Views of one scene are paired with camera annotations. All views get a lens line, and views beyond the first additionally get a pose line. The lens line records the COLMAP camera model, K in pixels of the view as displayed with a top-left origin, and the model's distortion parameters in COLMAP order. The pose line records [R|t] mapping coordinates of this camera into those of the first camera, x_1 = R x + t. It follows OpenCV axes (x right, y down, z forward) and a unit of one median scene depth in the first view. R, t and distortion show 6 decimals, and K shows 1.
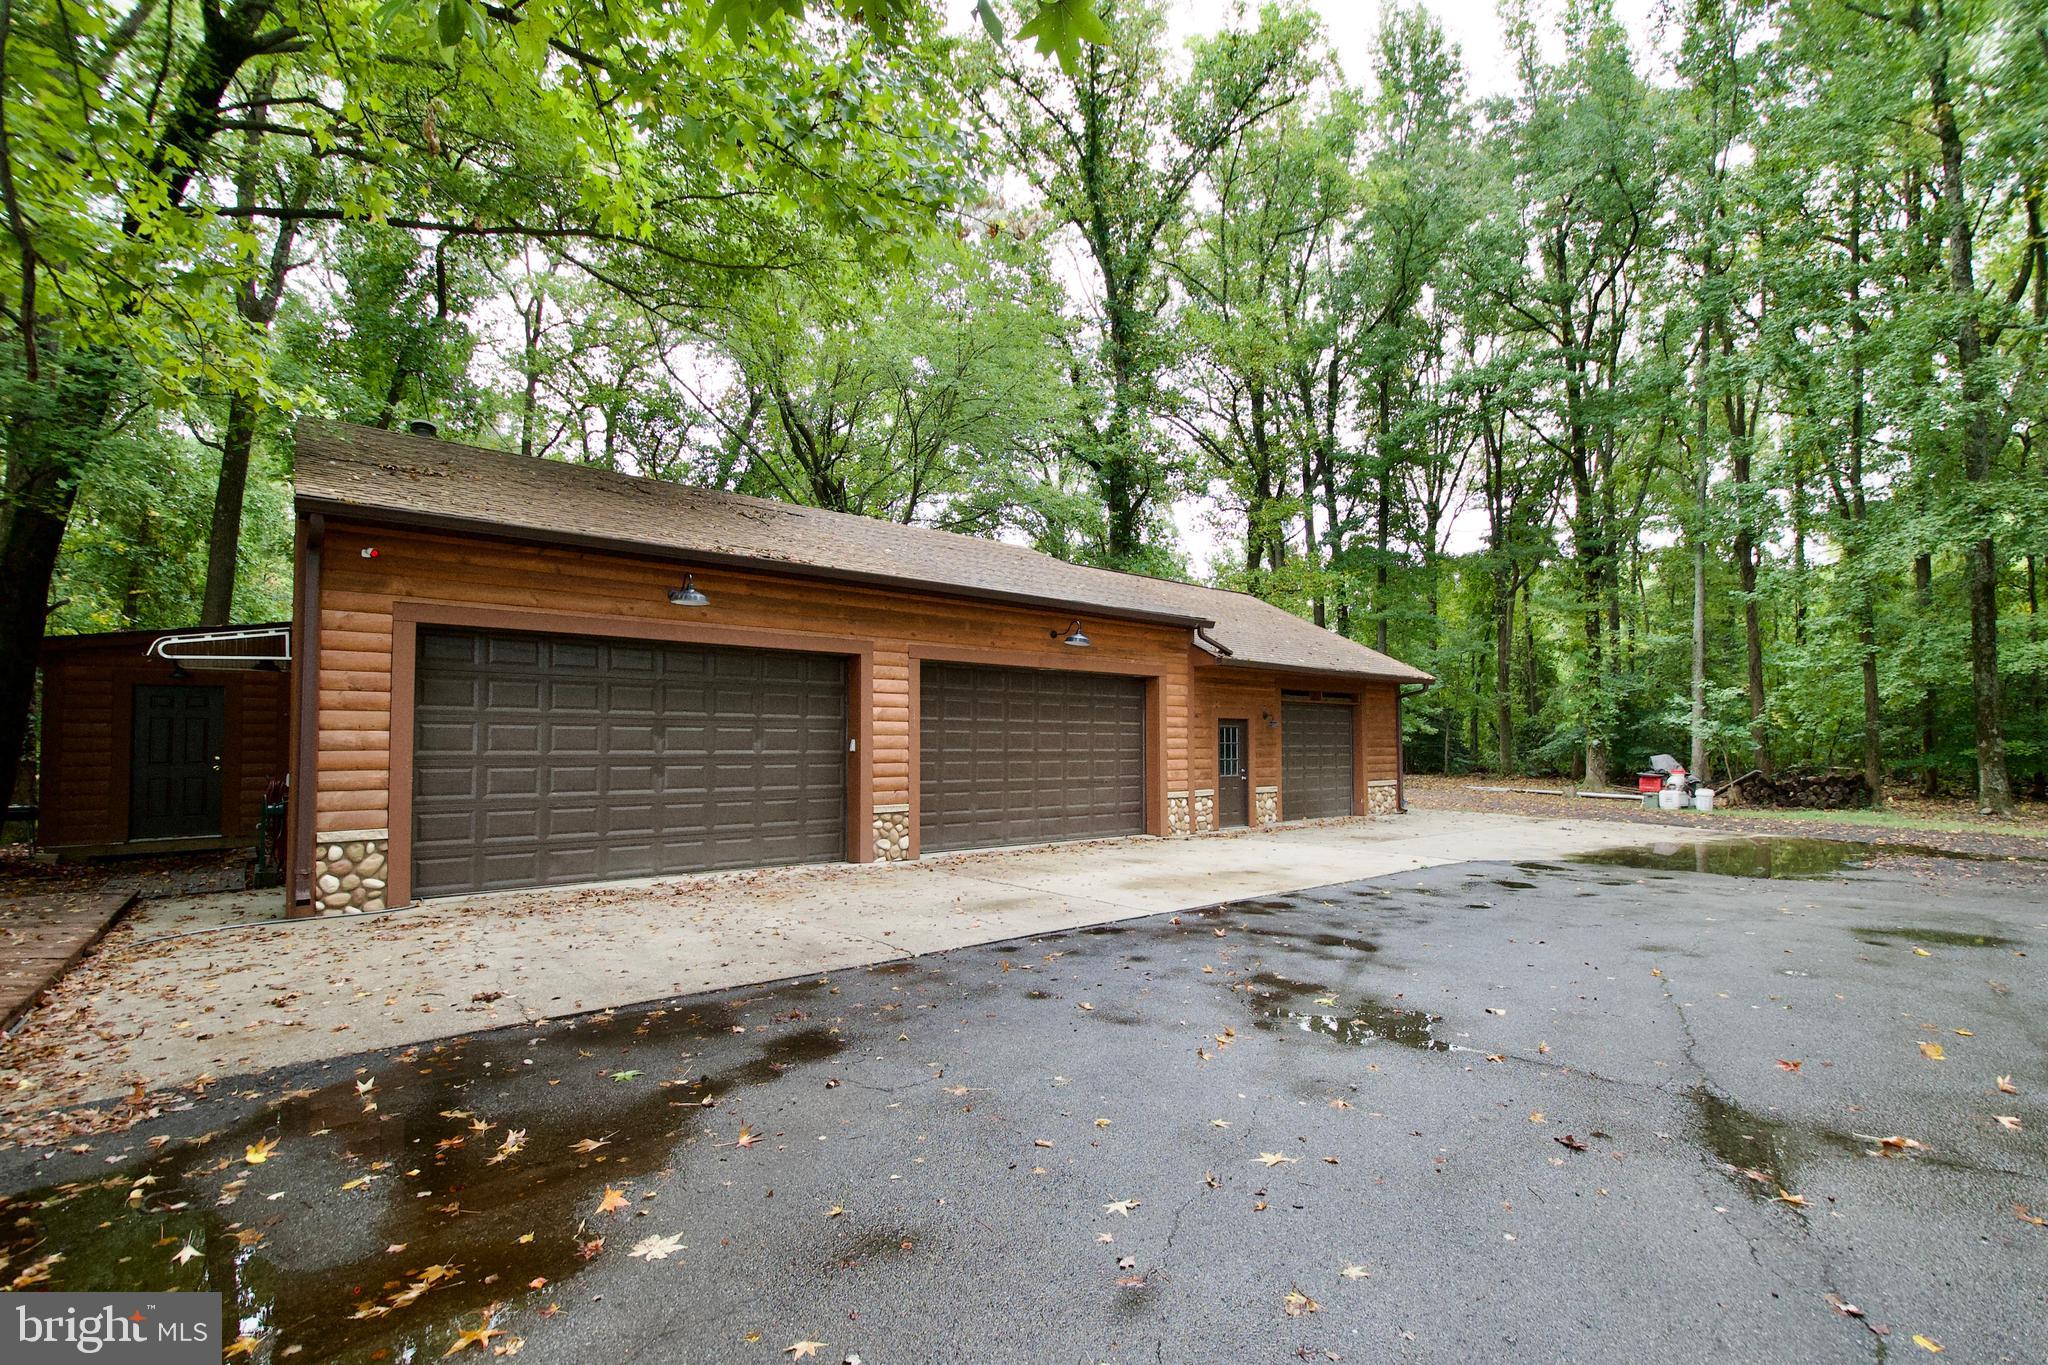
lens RADIAL K [[902.0, 0, 1040.6], [0, 902.0, 713.4], [0, 0, 1]] dist [0.011560, -0.008357]
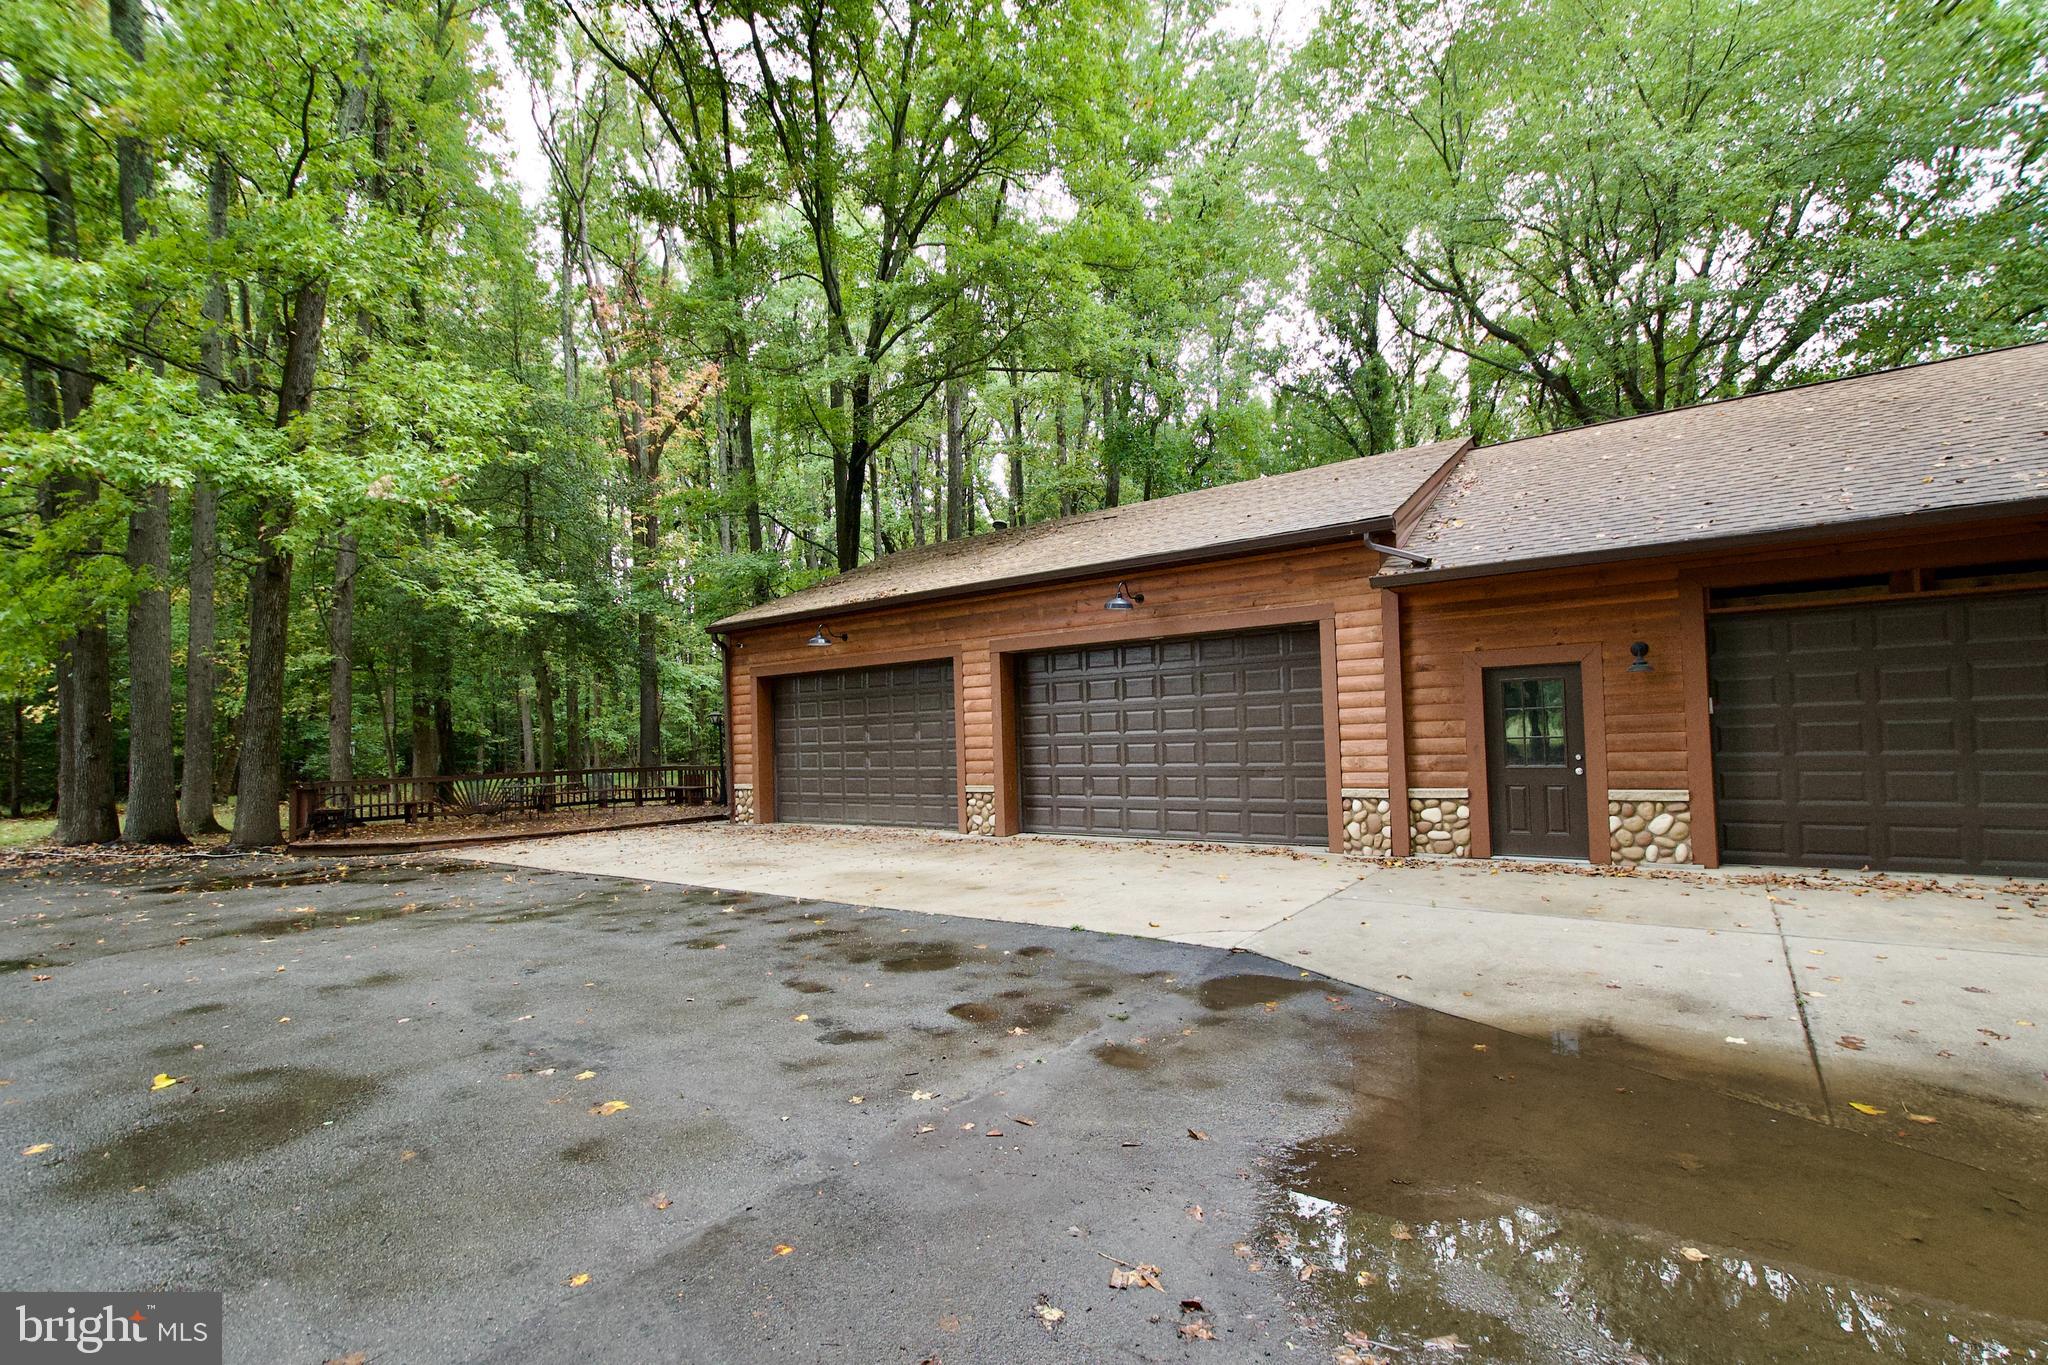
lens RADIAL K [[902.0, 0, 1040.6], [0, 902.0, 713.4], [0, 0, 1]] dist [0.011560, -0.008357]
pose [[0.257910, -0.031287, -0.965662, 0.937353], [0.068820, 0.997532, -0.013939, 0.031404], [0.963715, -0.062862, 0.259427, 0.773658]]
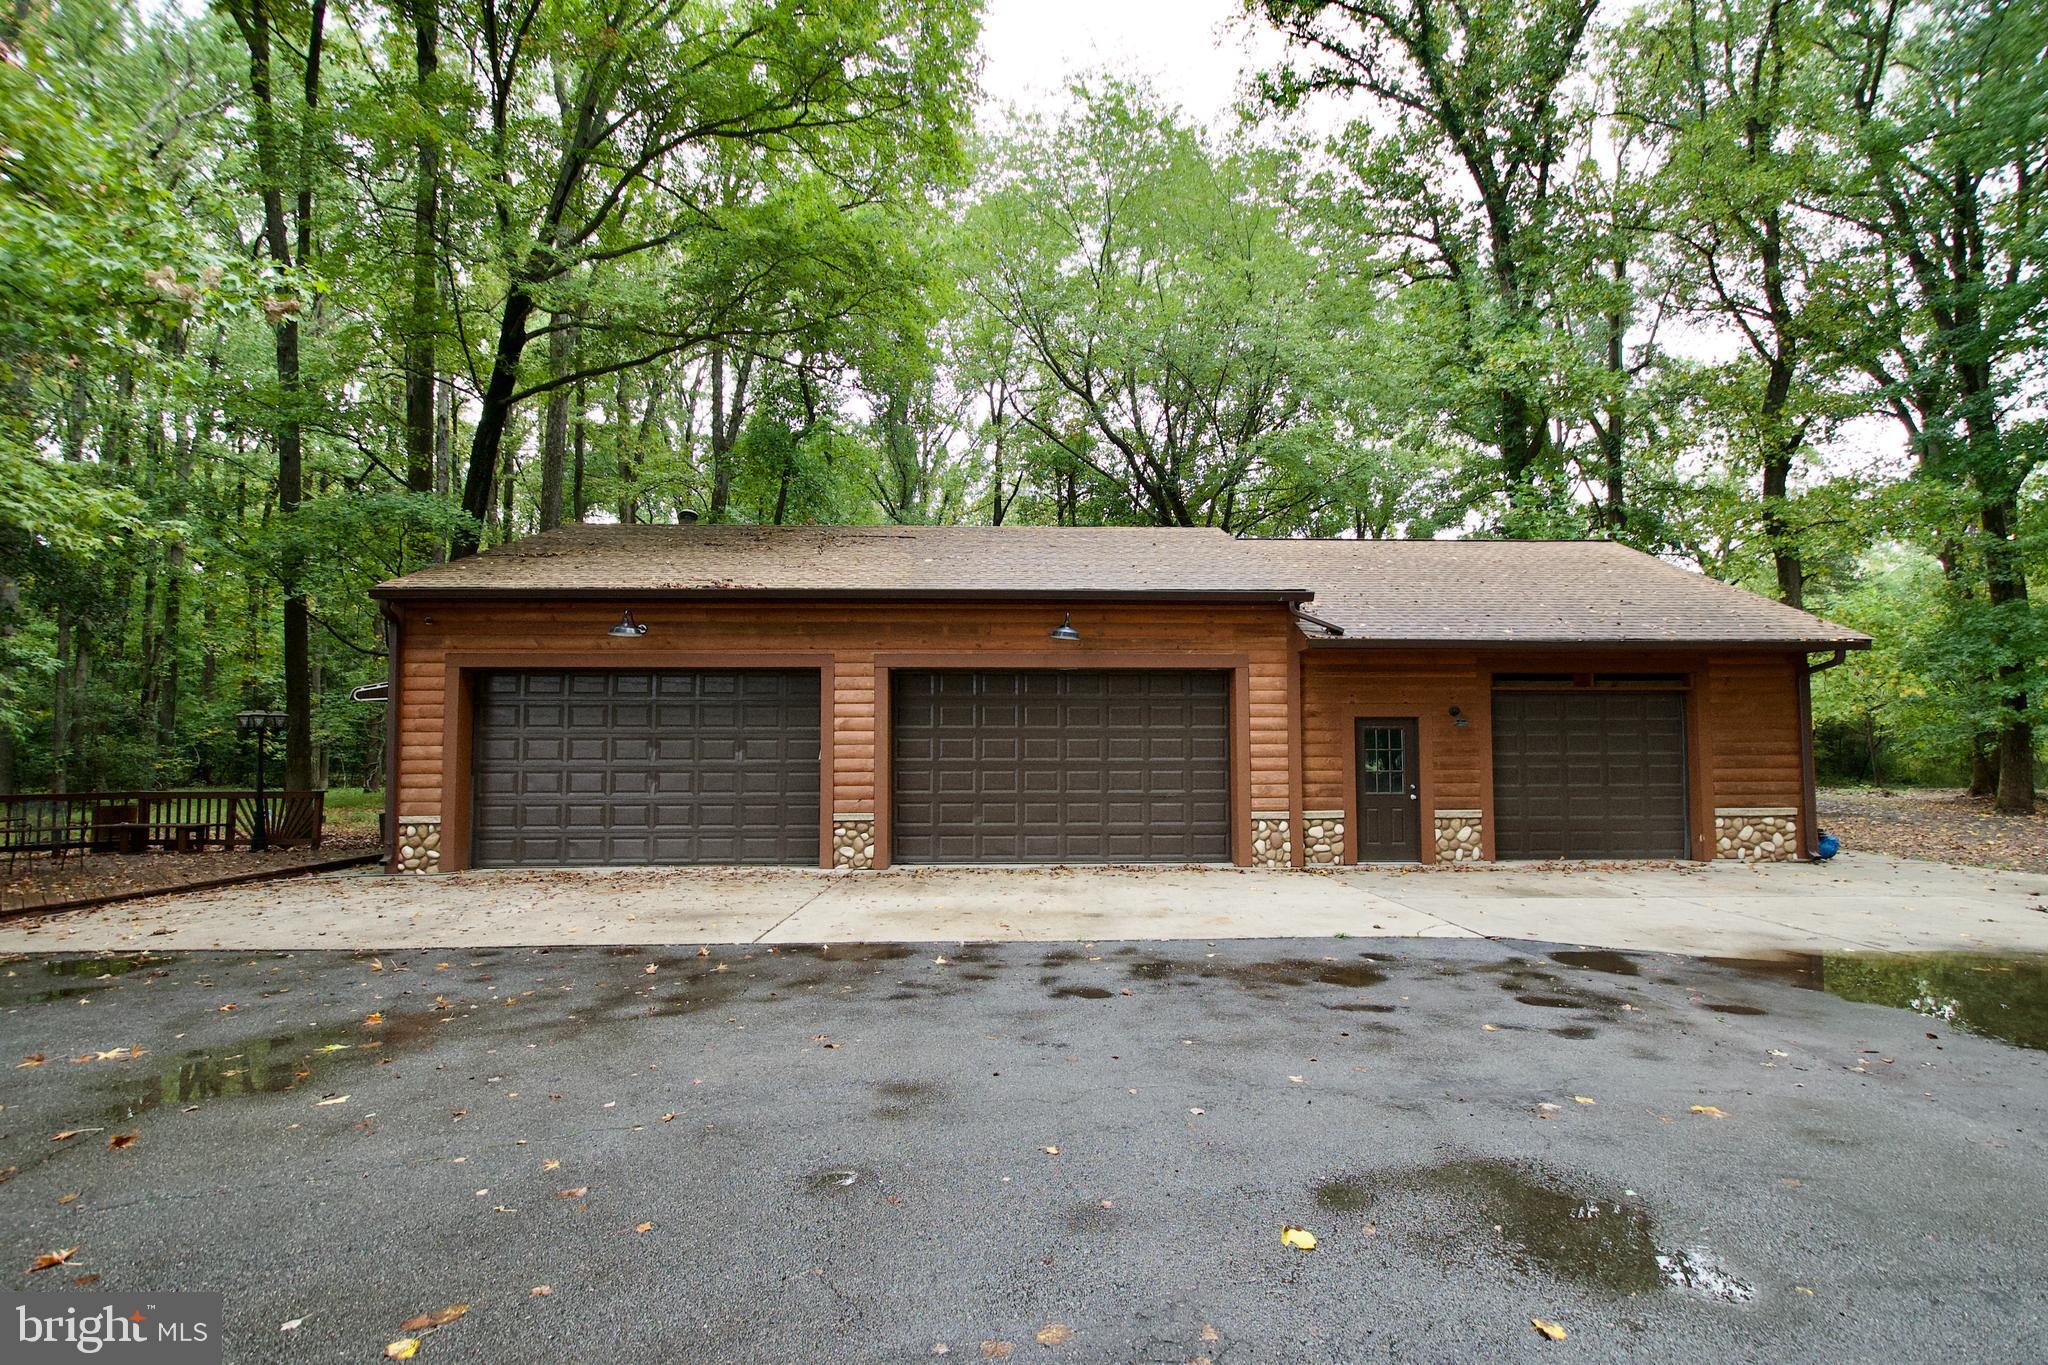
lens RADIAL K [[902.0, 0, 1040.6], [0, 902.0, 713.4], [0, 0, 1]] dist [0.011560, -0.008357]
pose [[0.792475, -0.031839, -0.609073, 0.612945], [0.025368, 0.999493, -0.019242, 0.013624], [0.609377, -0.000203, 0.792881, 0.318913]]
